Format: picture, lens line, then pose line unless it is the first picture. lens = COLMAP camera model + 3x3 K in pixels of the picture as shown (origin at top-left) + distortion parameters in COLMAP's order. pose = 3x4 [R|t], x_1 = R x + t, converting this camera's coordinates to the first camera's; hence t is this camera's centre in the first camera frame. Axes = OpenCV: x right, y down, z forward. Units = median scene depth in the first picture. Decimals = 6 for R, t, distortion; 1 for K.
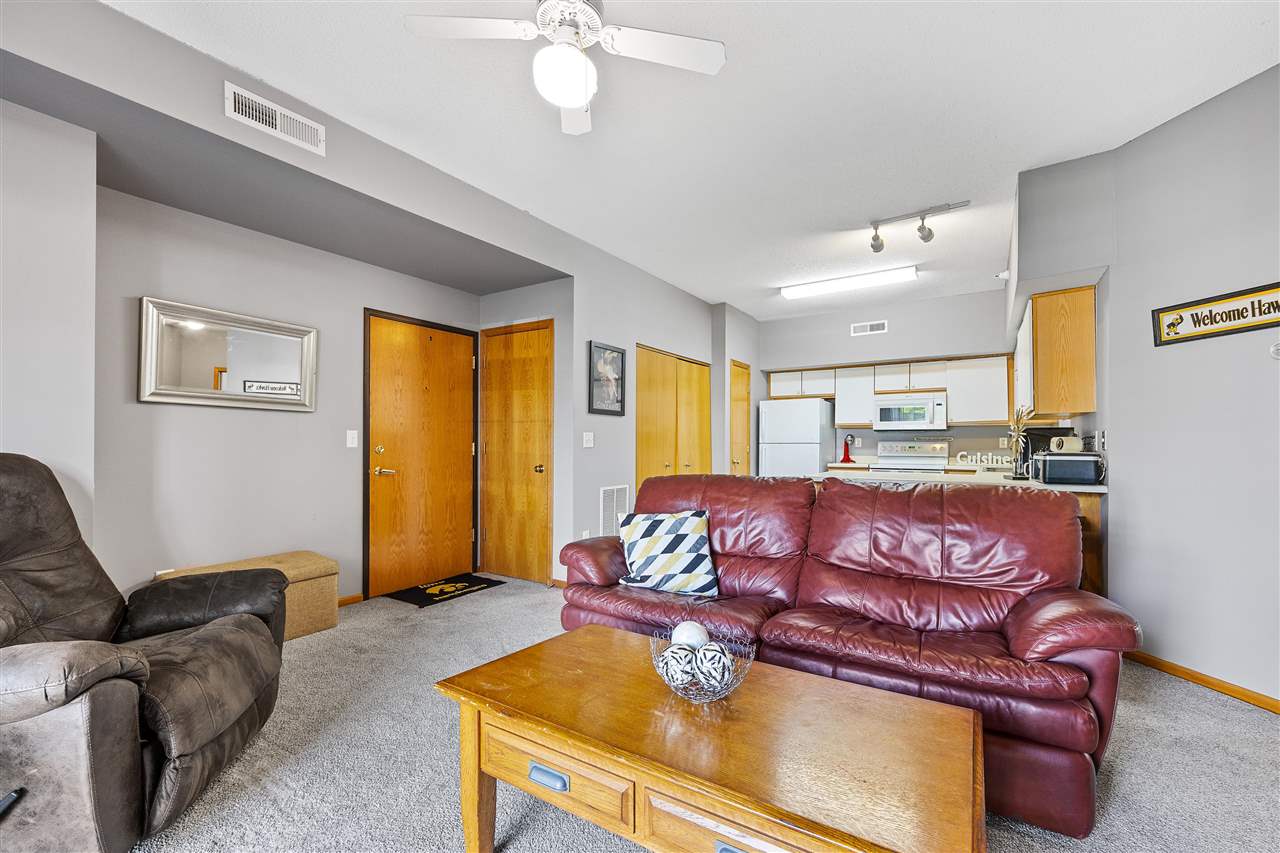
lens RADIAL K [[537.9, 0, 637.9], [0, 537.9, 469.7], [0, 0, 1]] dist [-0.000449, 0.000098]
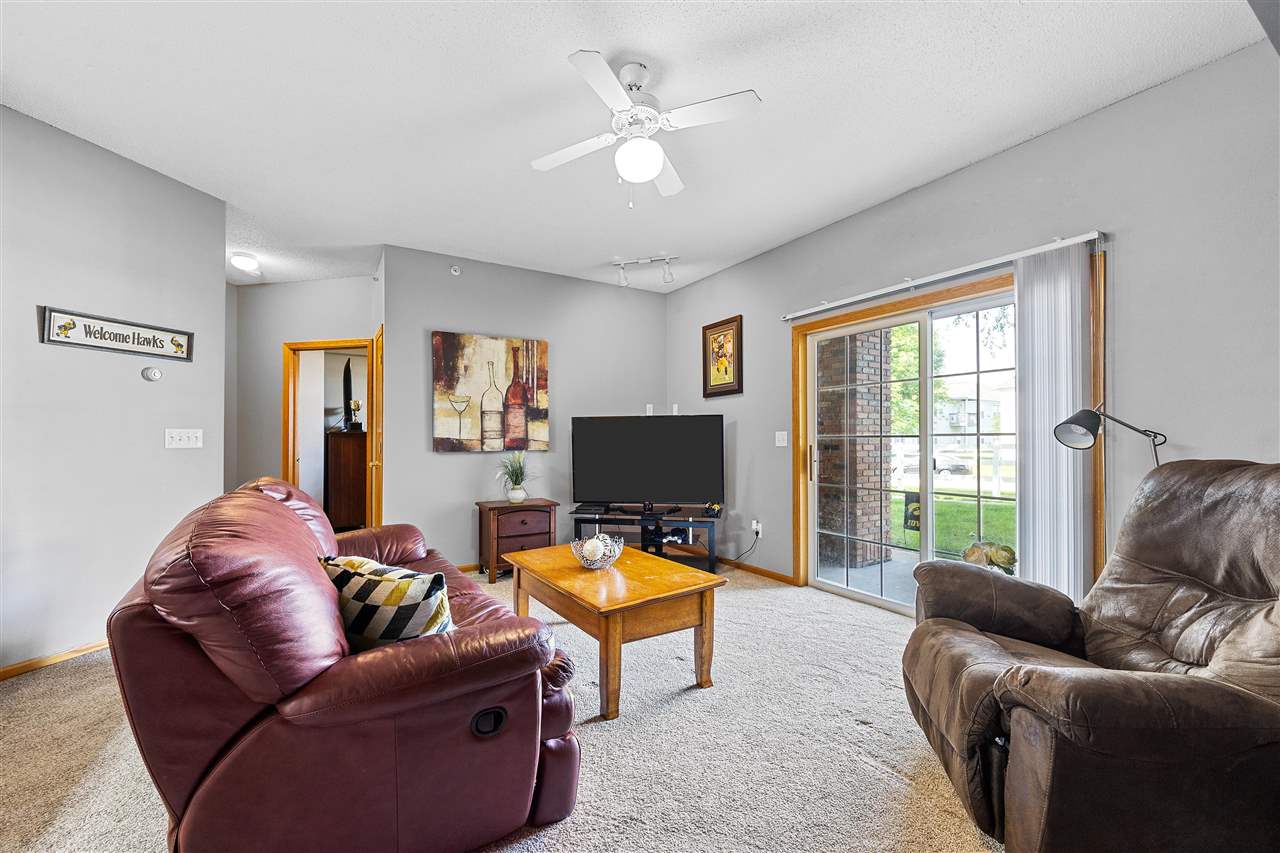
lens RADIAL K [[522.2, 0, 636.4], [0, 522.2, 438.1], [0, 0, 1]] dist [0.000238, -0.000002]
pose [[-0.901900, 0.001171, 0.431944, -0.431291], [0.019039, 0.999132, 0.037045, -0.068973], [-0.431526, 0.041635, -0.901139, 1.394043]]
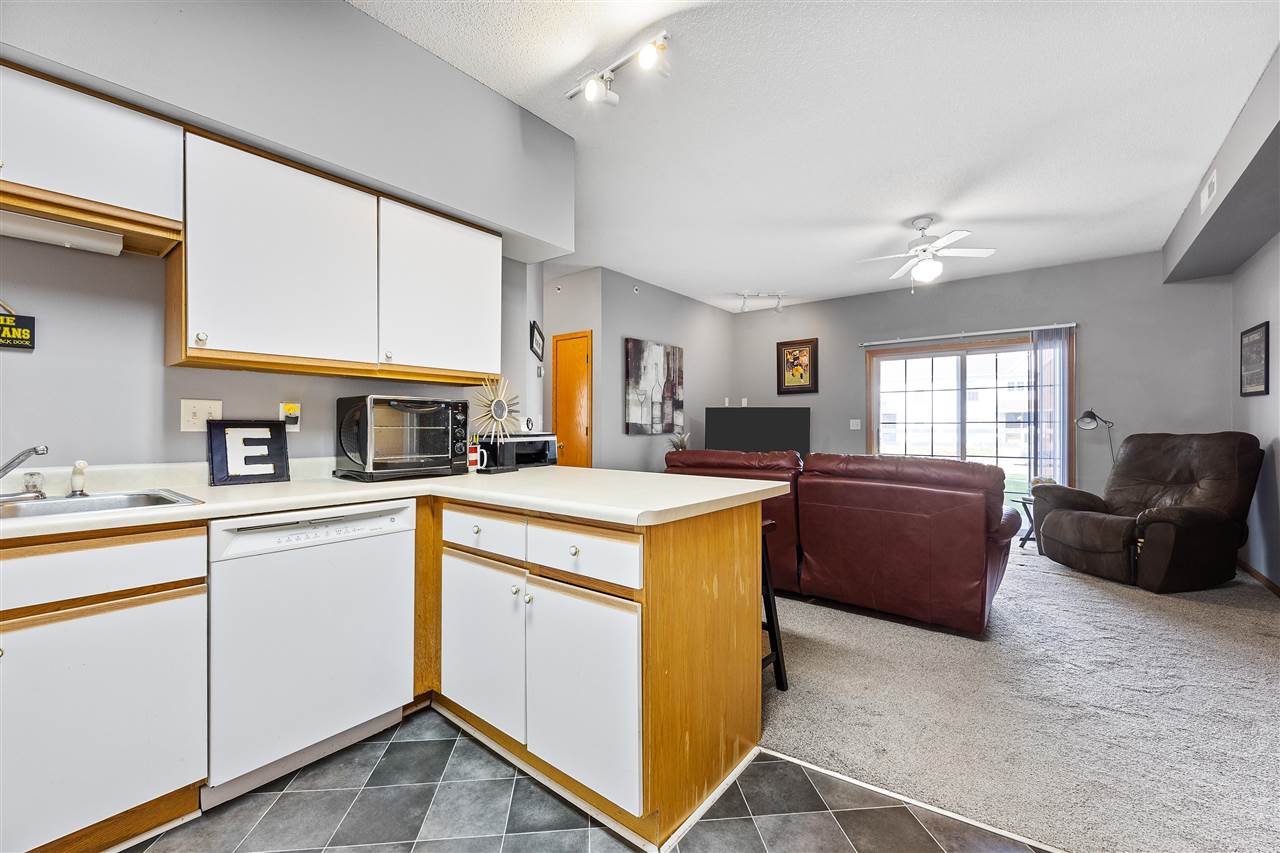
lens RADIAL K [[516.6, 0, 638.9], [0, 516.6, 425.0], [0, 0, 1]] dist [-0.001781, -0.000273]
pose [[-0.994916, -0.002006, 0.100683, 0.578095], [0.002273, 0.999099, 0.042369, -0.098461], [-0.100678, 0.042383, -0.994016, 2.193030]]
